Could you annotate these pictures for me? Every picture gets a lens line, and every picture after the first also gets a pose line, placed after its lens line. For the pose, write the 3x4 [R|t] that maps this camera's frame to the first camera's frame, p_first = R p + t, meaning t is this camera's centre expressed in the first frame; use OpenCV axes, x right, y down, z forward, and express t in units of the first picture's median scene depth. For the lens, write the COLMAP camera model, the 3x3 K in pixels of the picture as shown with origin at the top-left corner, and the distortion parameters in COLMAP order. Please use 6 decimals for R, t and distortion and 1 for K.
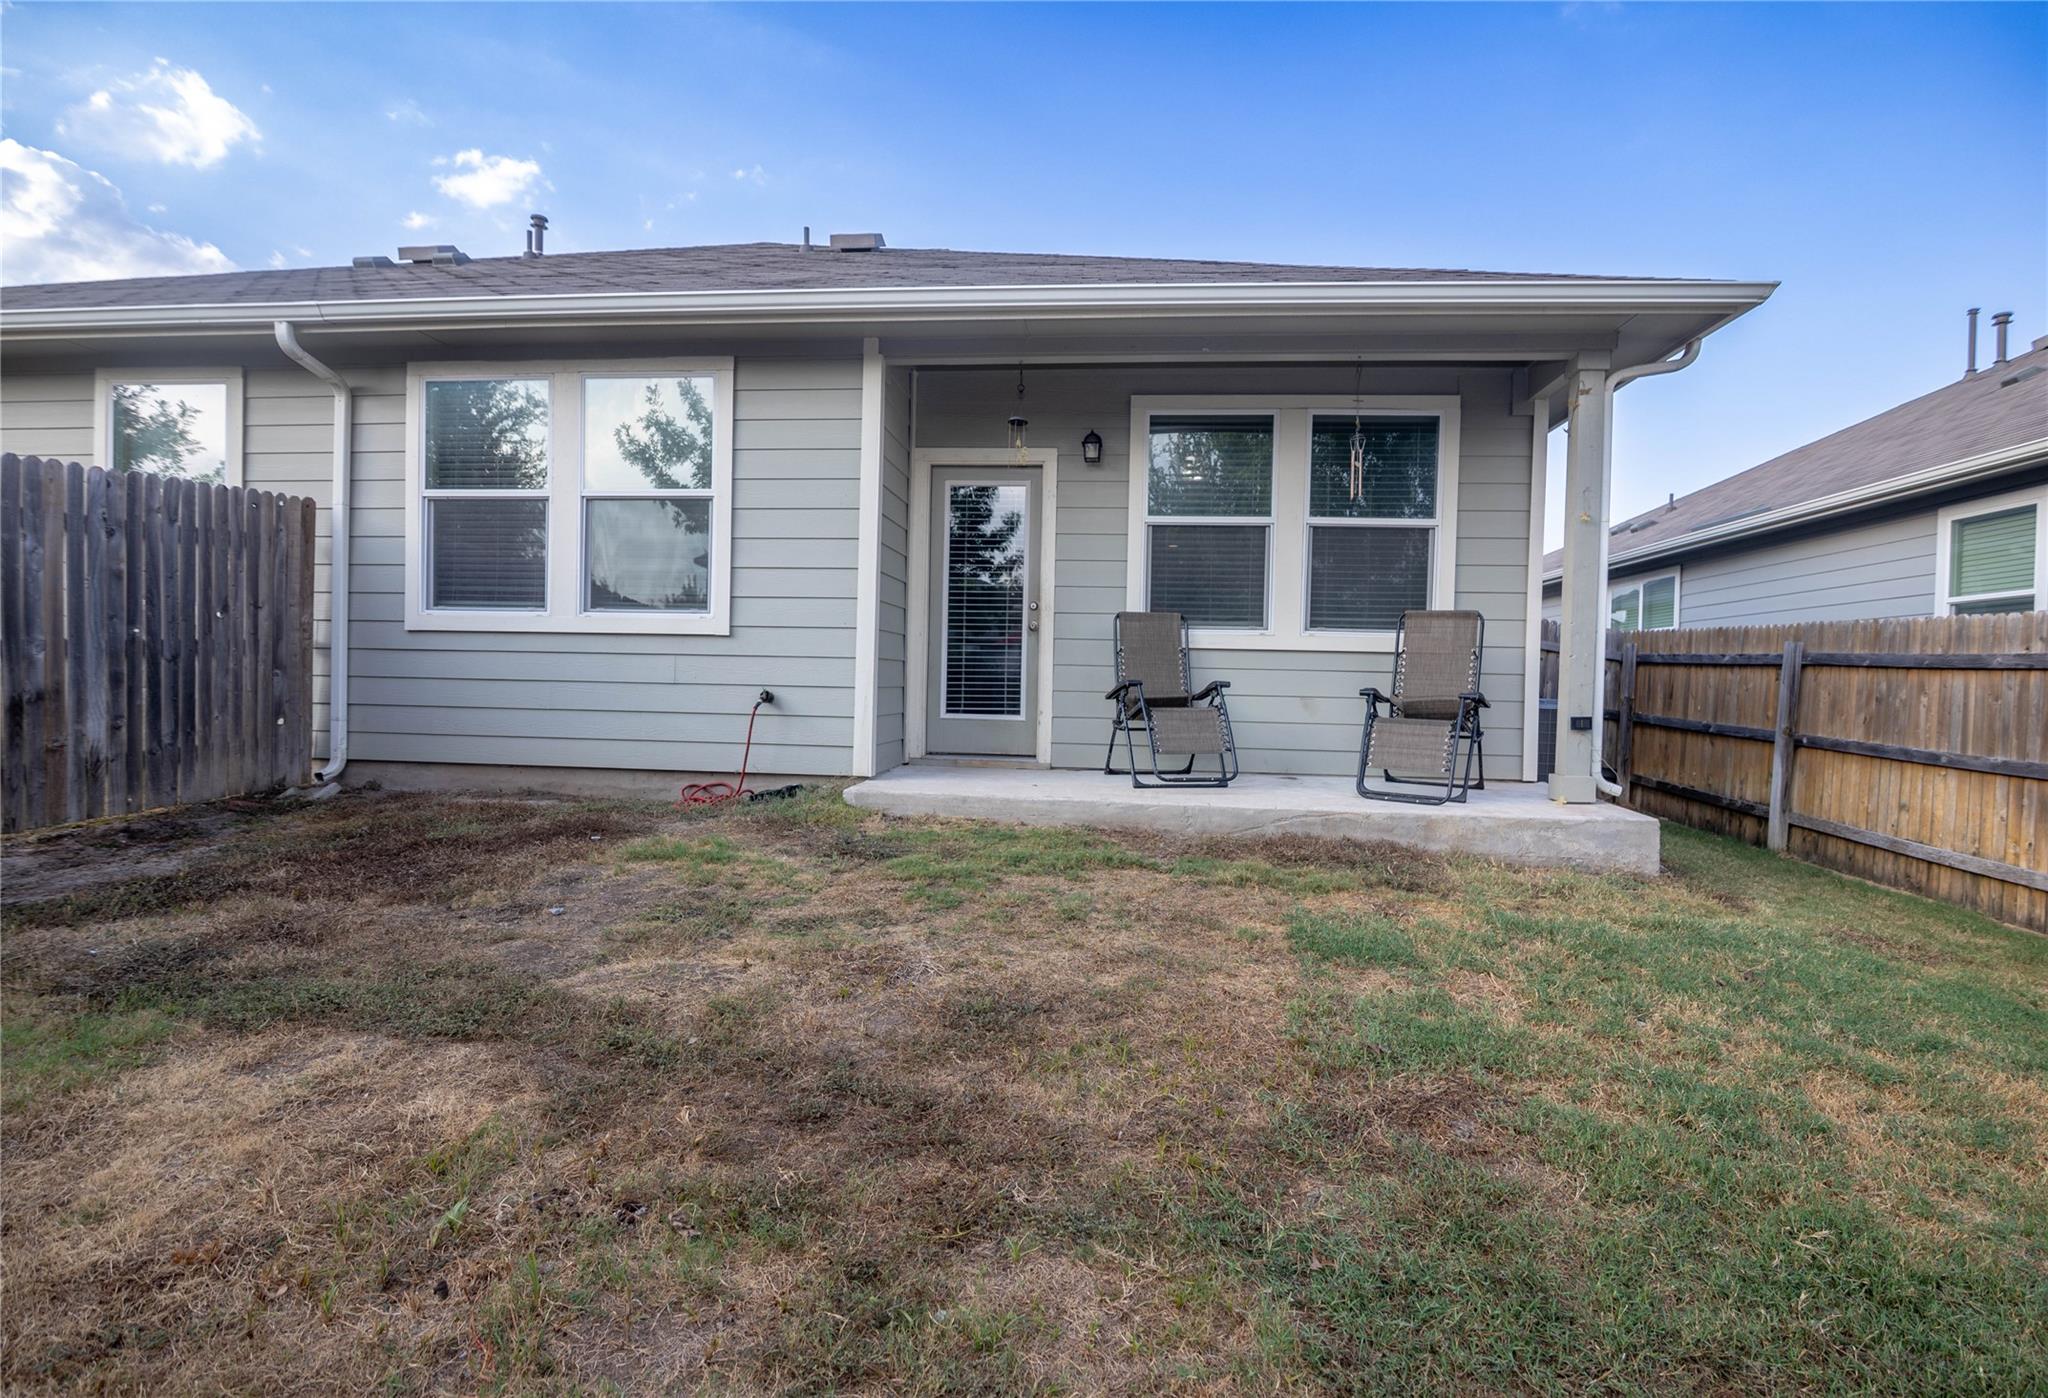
lens RADIAL K [[951.9, 0, 1024.5], [0, 951.9, 693.7], [0, 0, 1]] dist [-0.016495, -0.000459]
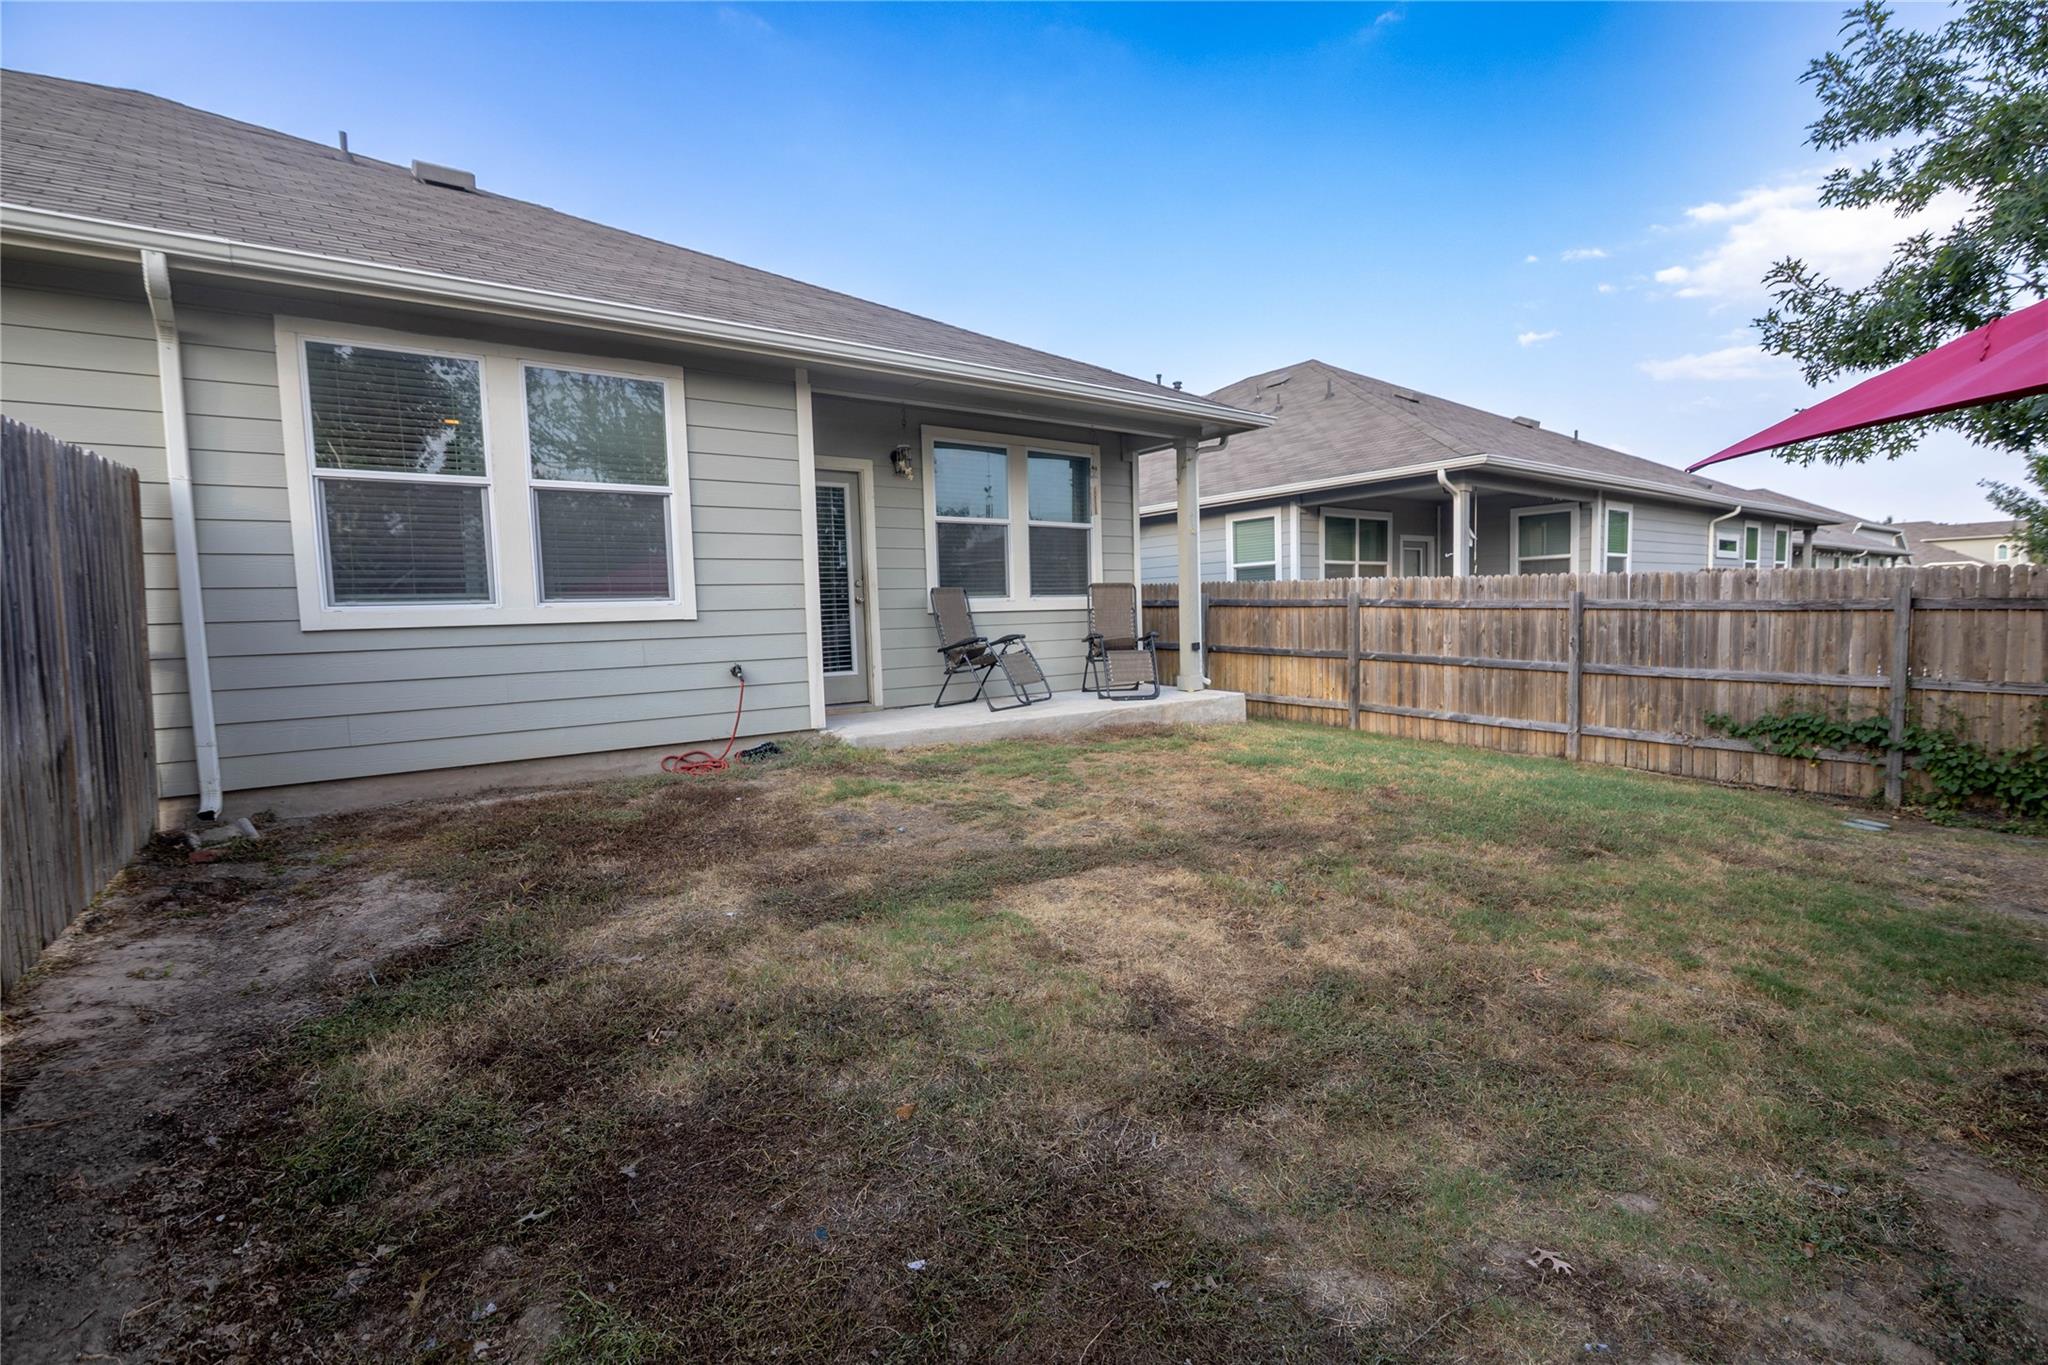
lens RADIAL K [[929.5, 0, 1041.2], [0, 929.5, 672.0], [0, 0, 1]] dist [-0.005126, -0.000329]
pose [[0.726066, -0.086328, 0.682185, -0.743954], [0.059111, 0.996251, 0.063159, -0.043362], [-0.685080, -0.005533, 0.728447, -0.076242]]
